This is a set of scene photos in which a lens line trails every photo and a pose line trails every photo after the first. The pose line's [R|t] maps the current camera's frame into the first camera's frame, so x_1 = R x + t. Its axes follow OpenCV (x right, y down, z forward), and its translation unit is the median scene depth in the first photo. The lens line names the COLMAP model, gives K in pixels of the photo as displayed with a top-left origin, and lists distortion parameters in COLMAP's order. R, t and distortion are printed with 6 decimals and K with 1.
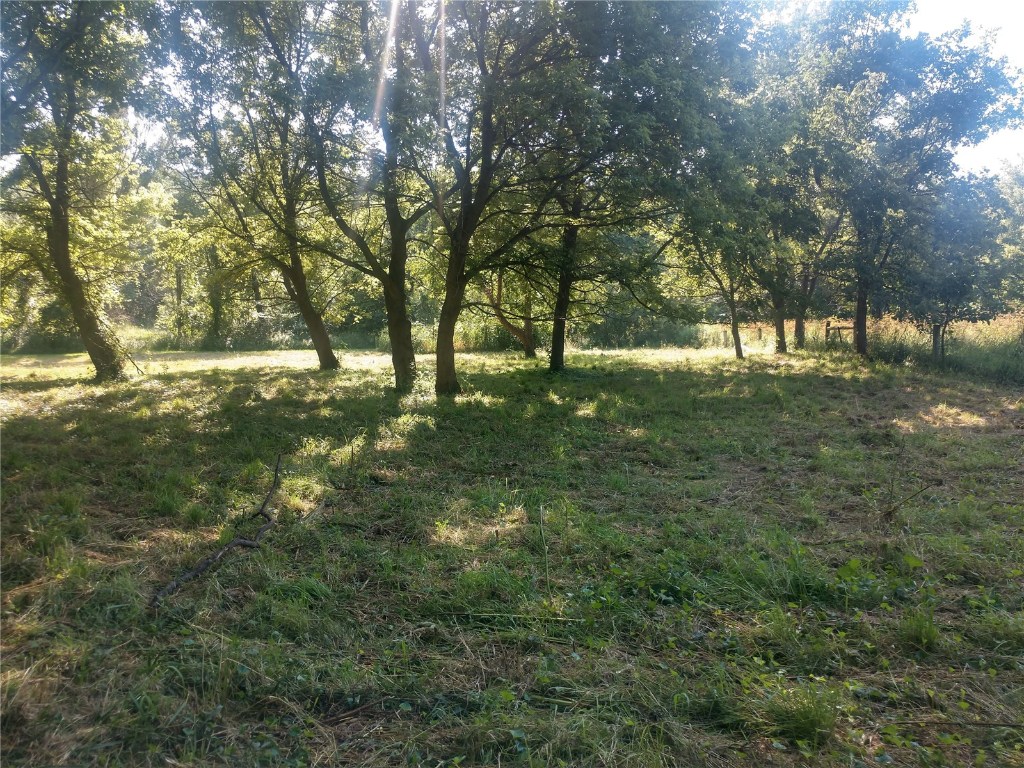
lens RADIAL K [[412.0, 0, 511.3], [0, 412.0, 384.1], [0, 0, 1]] dist [0.029656, -0.000050]
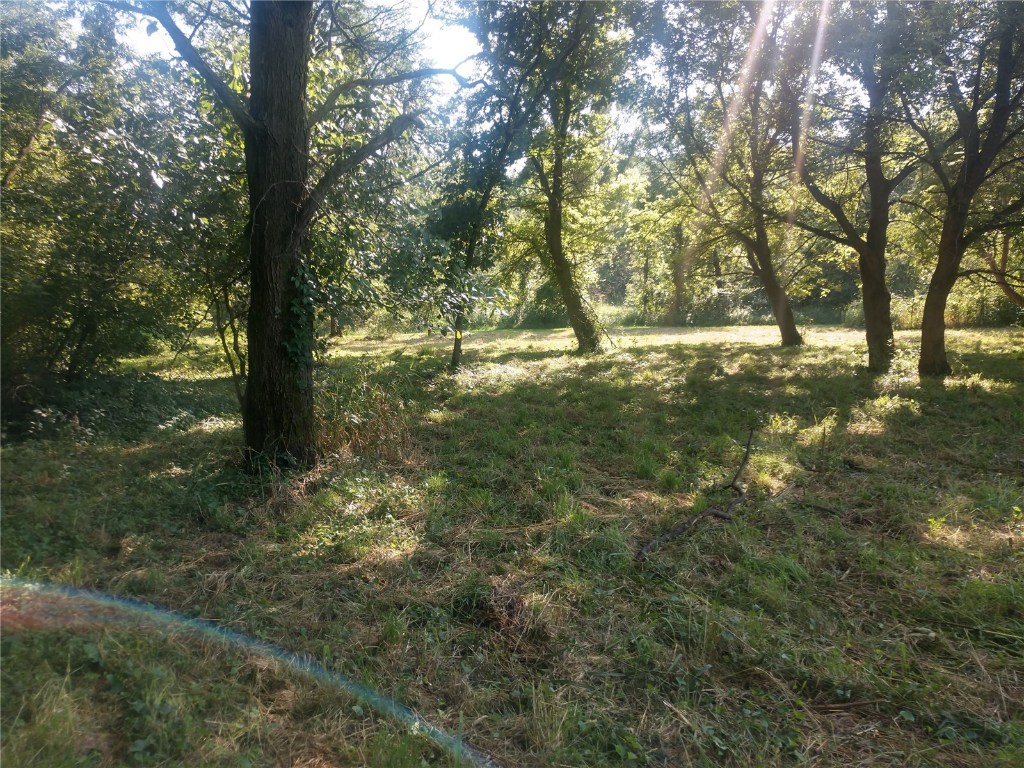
lens RADIAL K [[412.0, 0, 511.5], [0, 412.0, 384.8], [0, 0, 1]] dist [0.029656, -0.000050]
pose [[0.968409, 0.038097, -0.246438, -0.857435], [-0.034243, 0.999215, 0.019910, 0.060302], [0.247004, -0.010842, 0.968954, -0.104896]]
